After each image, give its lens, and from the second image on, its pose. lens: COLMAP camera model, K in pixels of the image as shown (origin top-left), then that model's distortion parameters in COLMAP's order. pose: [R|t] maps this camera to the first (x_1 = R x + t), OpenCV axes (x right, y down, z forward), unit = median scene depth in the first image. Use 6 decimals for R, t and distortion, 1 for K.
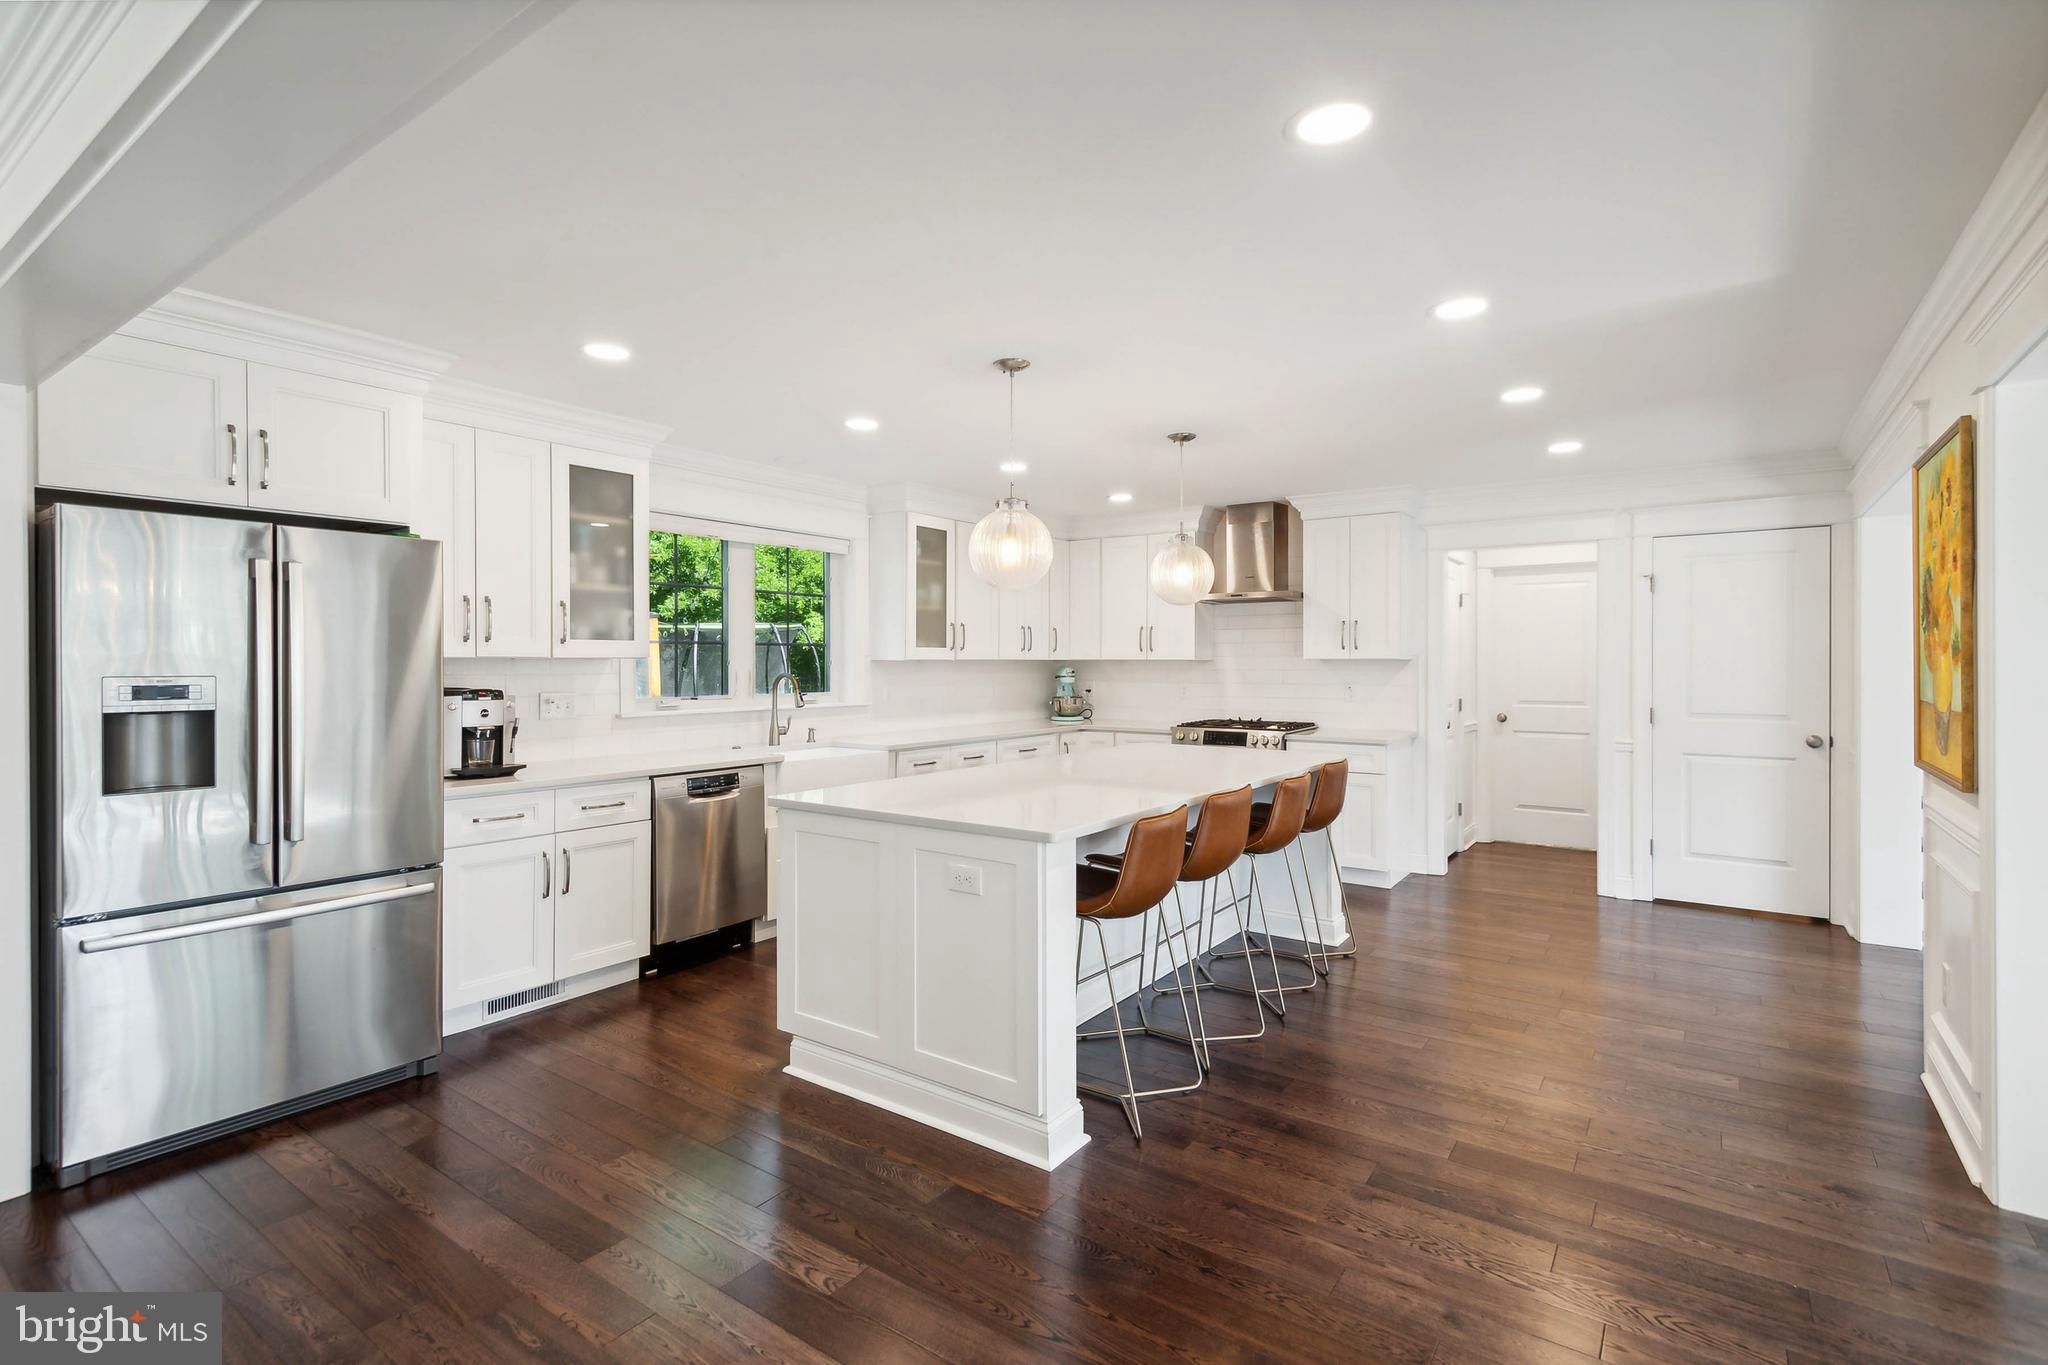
lens RADIAL K [[958.1, 0, 1025.9], [0, 958.1, 661.0], [0, 0, 1]] dist [0.001826, 0.000118]
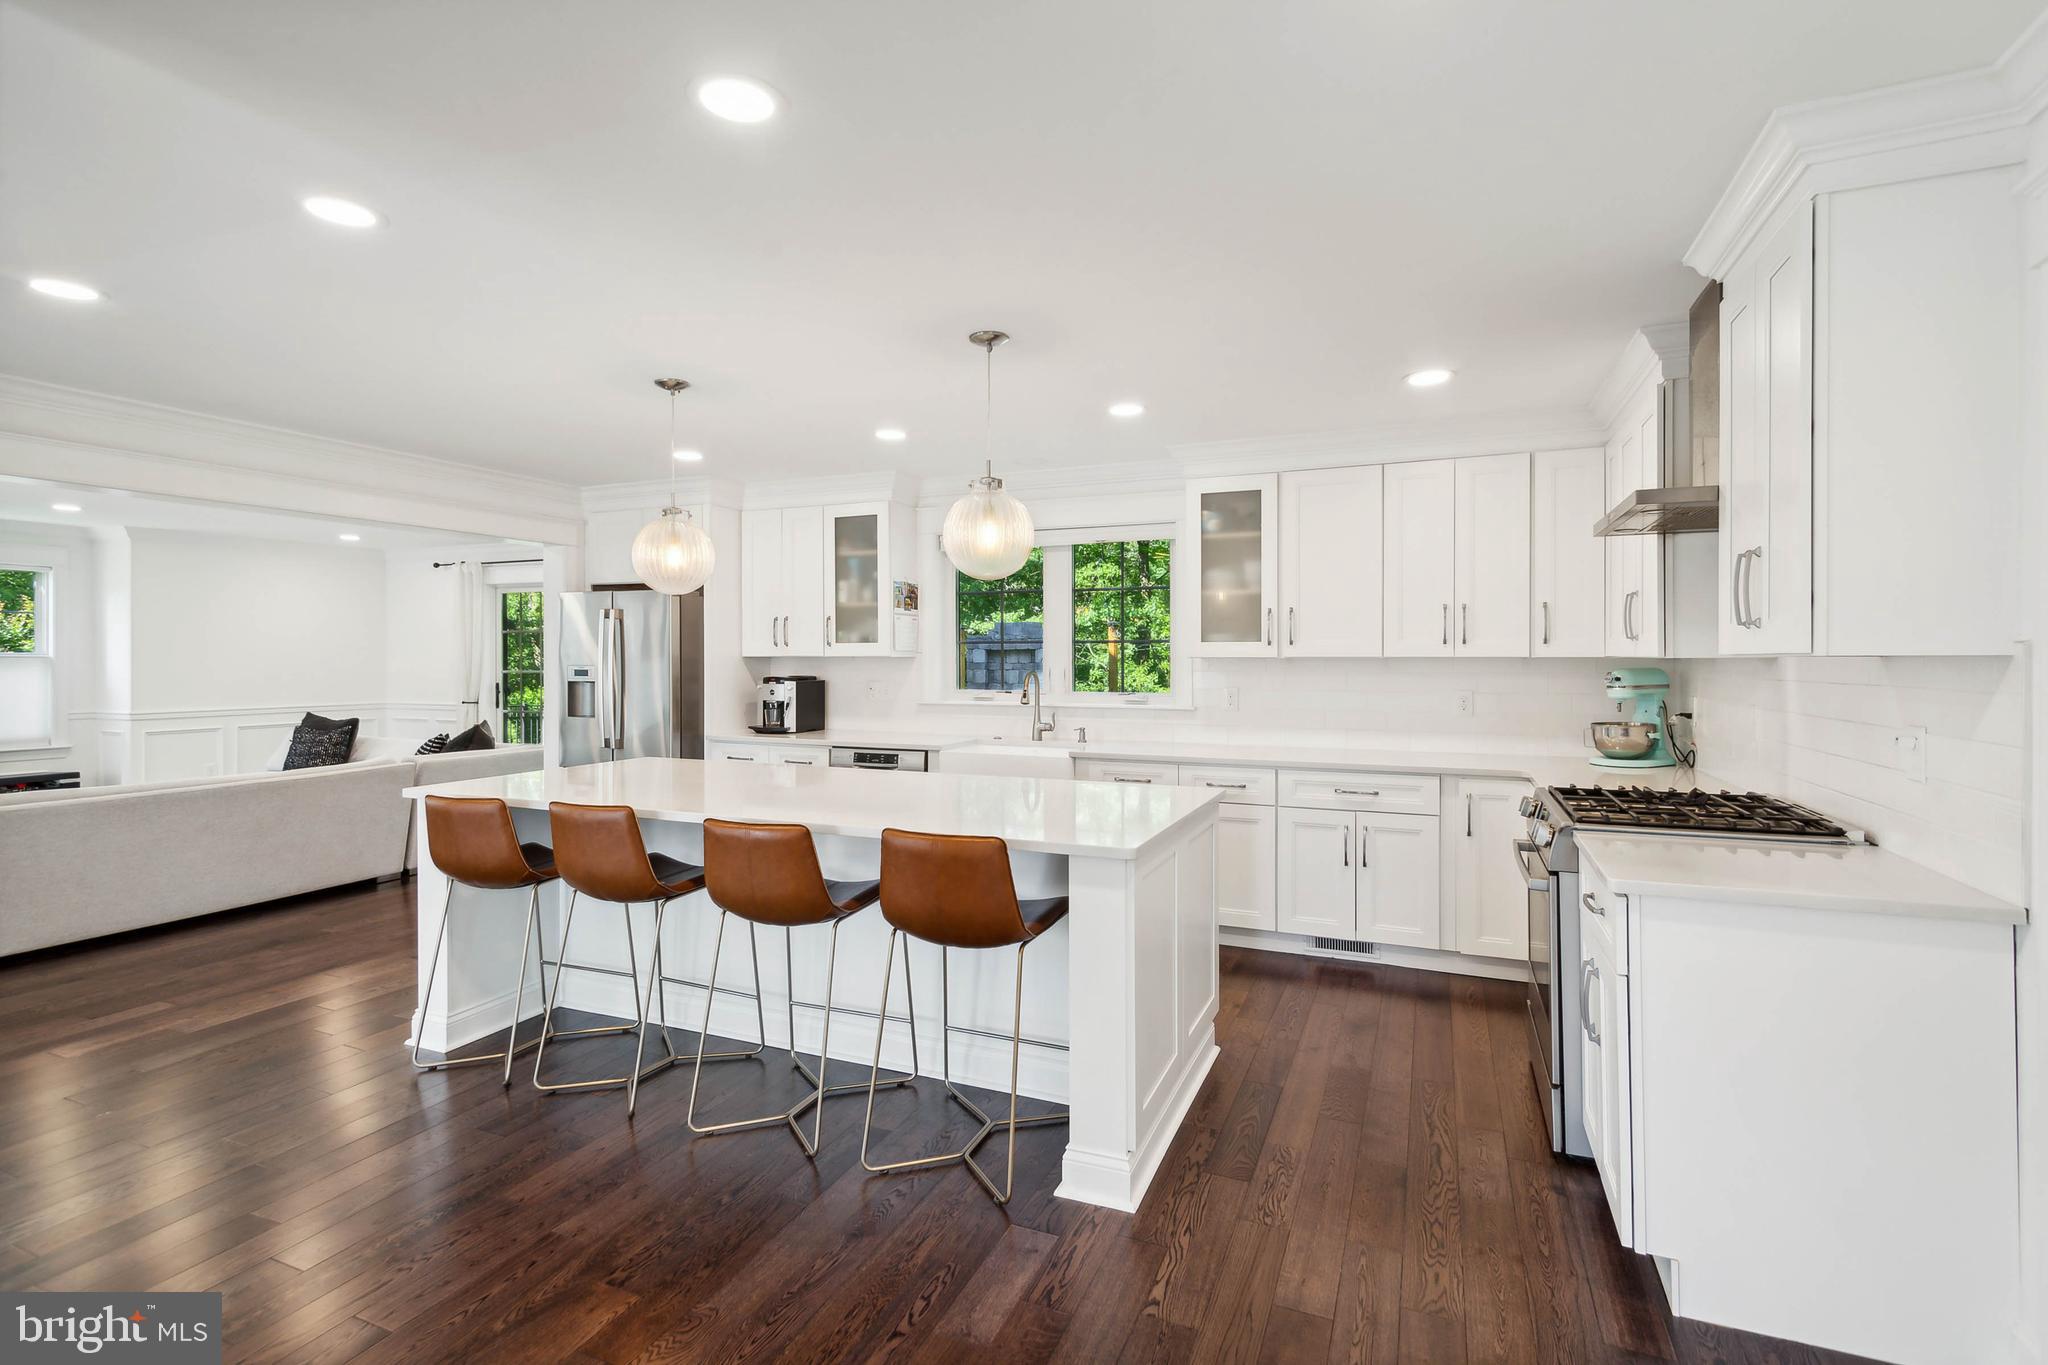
lens RADIAL K [[973.9, 0, 1021.9], [0, 973.9, 646.3], [0, 0, 1]] dist [0.004894, 0.000016]
pose [[0.214918, -0.022717, -0.976368, 0.751116], [-0.005253, 0.999688, -0.024416, 0.011833], [0.976618, 0.010376, 0.214732, 0.746893]]
